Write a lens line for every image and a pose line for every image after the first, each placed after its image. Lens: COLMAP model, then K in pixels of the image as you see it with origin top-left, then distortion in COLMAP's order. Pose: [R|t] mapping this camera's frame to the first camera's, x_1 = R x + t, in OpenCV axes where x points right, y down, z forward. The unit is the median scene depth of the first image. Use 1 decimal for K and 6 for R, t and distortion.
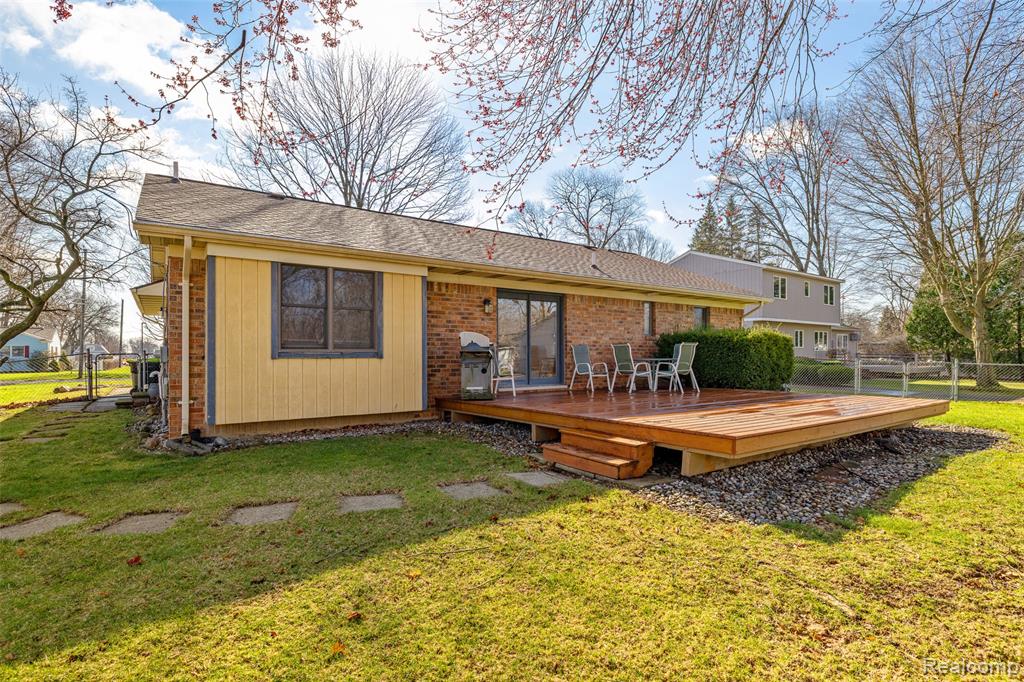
lens RADIAL K [[495.5, 0, 518.2], [0, 495.5, 349.8], [0, 0, 1]] dist [0.005762, -0.000224]
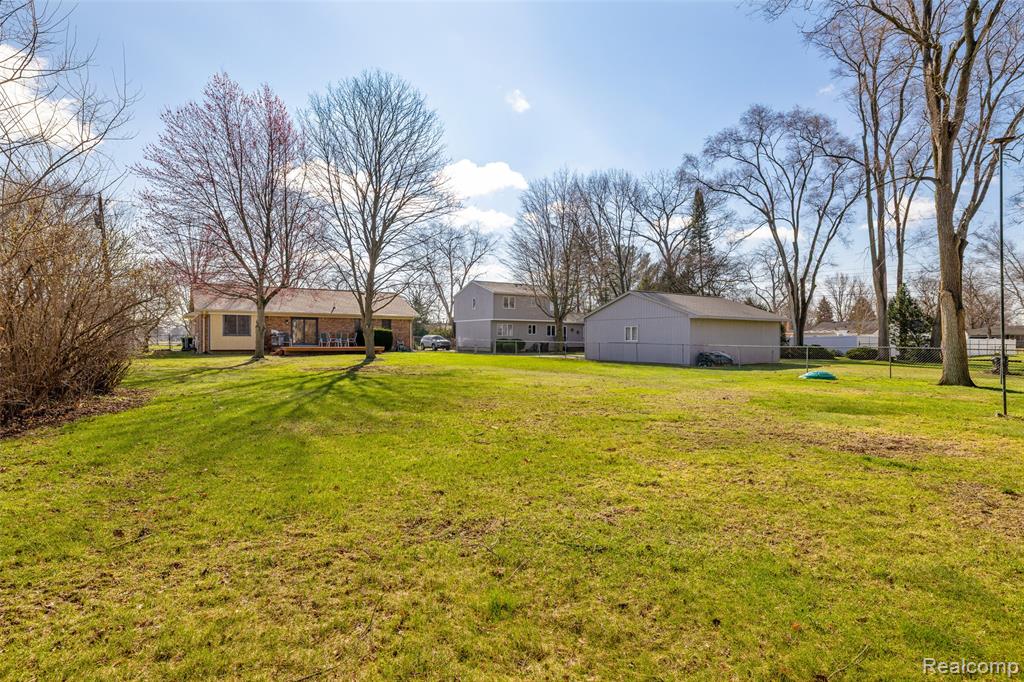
lens RADIAL K [[536.0, 0, 519.2], [0, 536.0, 336.6], [0, 0, 1]] dist [0.008059, 0.000300]
pose [[0.999966, 0.006350, -0.005346, 1.640706], [-0.006324, 0.999968, 0.004964, -0.014267], [0.005377, -0.004931, 0.999973, -2.853175]]
